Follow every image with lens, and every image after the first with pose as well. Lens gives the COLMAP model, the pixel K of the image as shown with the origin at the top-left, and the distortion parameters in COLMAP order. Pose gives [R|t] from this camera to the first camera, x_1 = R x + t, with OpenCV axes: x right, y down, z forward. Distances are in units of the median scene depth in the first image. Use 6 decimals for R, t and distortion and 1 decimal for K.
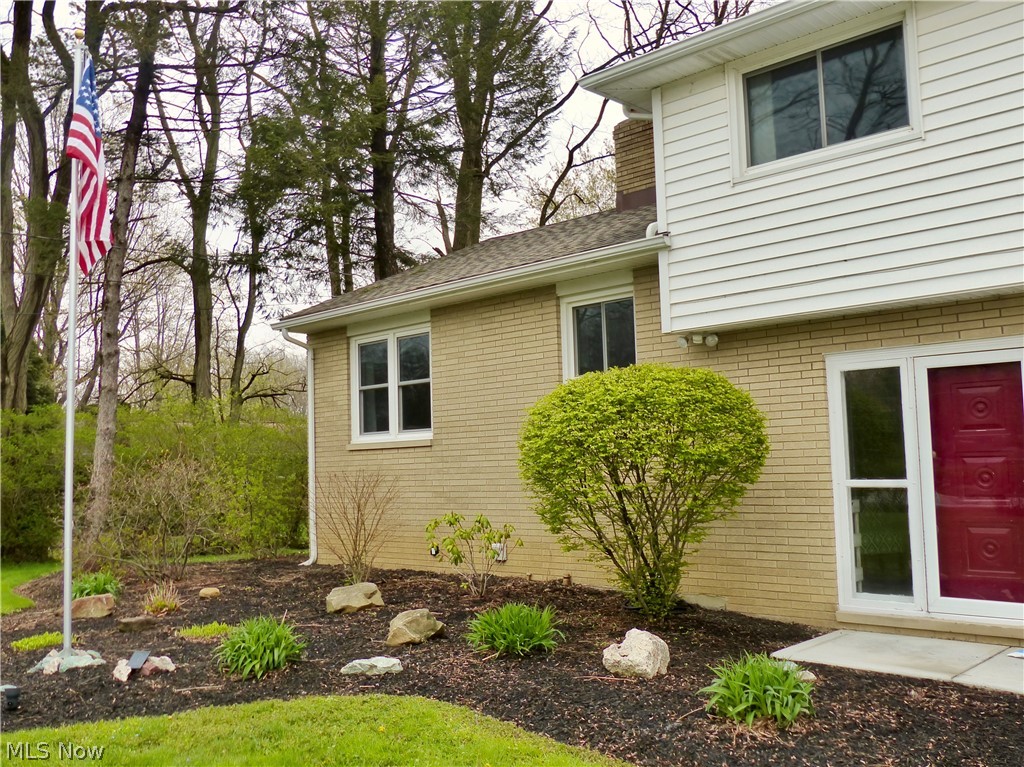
lens RADIAL K [[943.8, 0, 515.8], [0, 943.8, 389.7], [0, 0, 1]] dist [-0.020876, 0.000000]
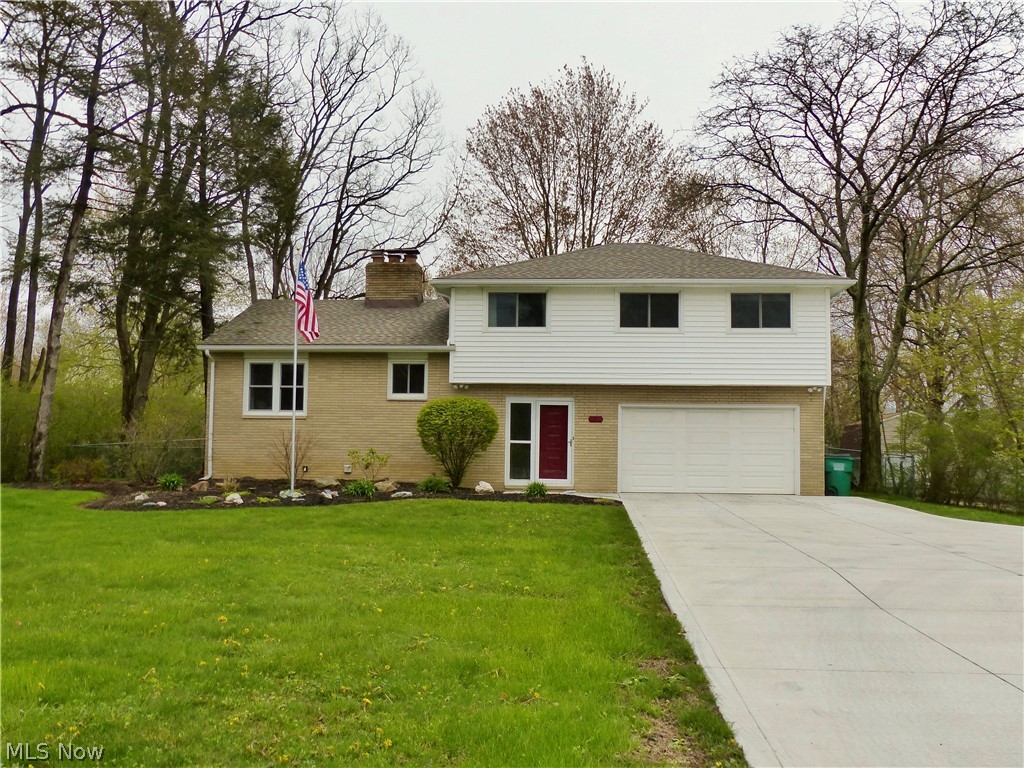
lens RADIAL K [[943.8, 0, 510.7], [0, 943.8, 382.2], [0, 0, 1]] dist [-0.020876, 0.000000]
pose [[0.791150, 0.082609, 0.606018, -1.309838], [-0.085288, 0.996057, -0.024435, -0.011393], [-0.605647, -0.032354, 0.795075, -1.202980]]
